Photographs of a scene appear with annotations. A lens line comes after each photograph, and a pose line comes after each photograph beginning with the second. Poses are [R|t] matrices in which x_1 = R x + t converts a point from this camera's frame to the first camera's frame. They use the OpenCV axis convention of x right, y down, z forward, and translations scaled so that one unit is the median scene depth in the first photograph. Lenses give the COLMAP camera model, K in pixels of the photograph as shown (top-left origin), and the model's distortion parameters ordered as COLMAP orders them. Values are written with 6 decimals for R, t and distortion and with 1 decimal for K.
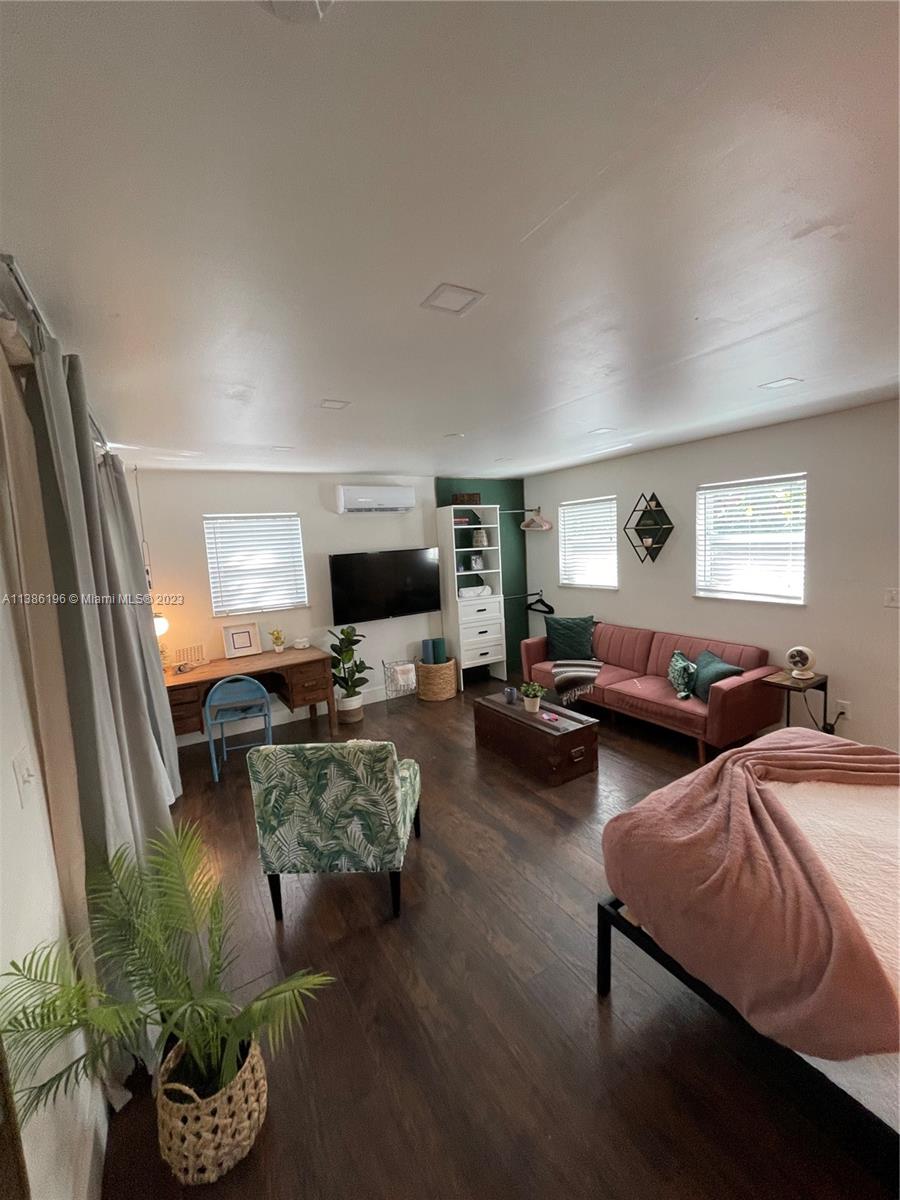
lens RADIAL K [[482.8, 0, 450.1], [0, 482.8, 599.0], [0, 0, 1]] dist [-0.003674, -0.001615]
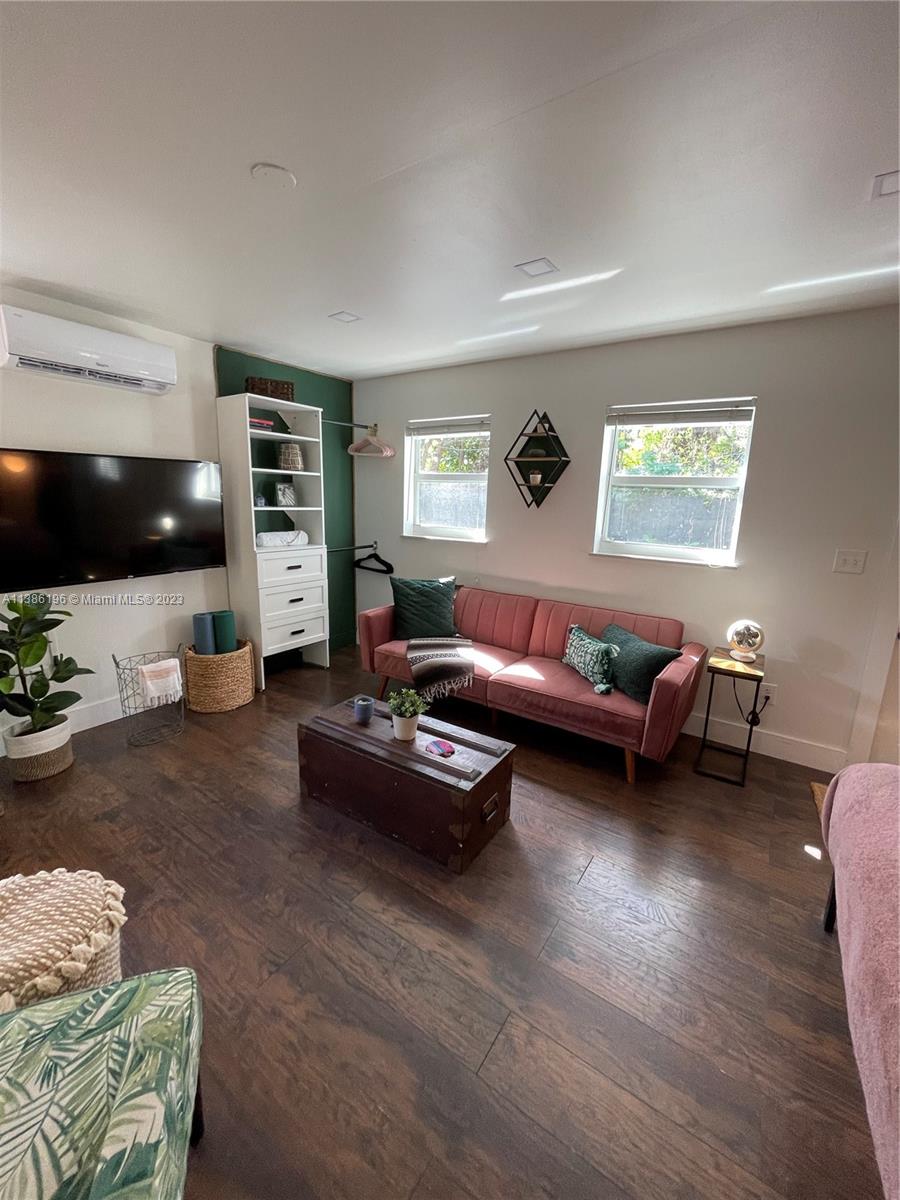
lens RADIAL K [[482.8, 0, 454.7], [0, 482.8, 595.4], [0, 0, 1]] dist [-0.003674, -0.001615]
pose [[0.902679, -0.008769, 0.430226, -0.023281], [-0.025469, 0.996951, 0.073758, 0.008419], [-0.429561, -0.077537, 0.899703, 0.337218]]
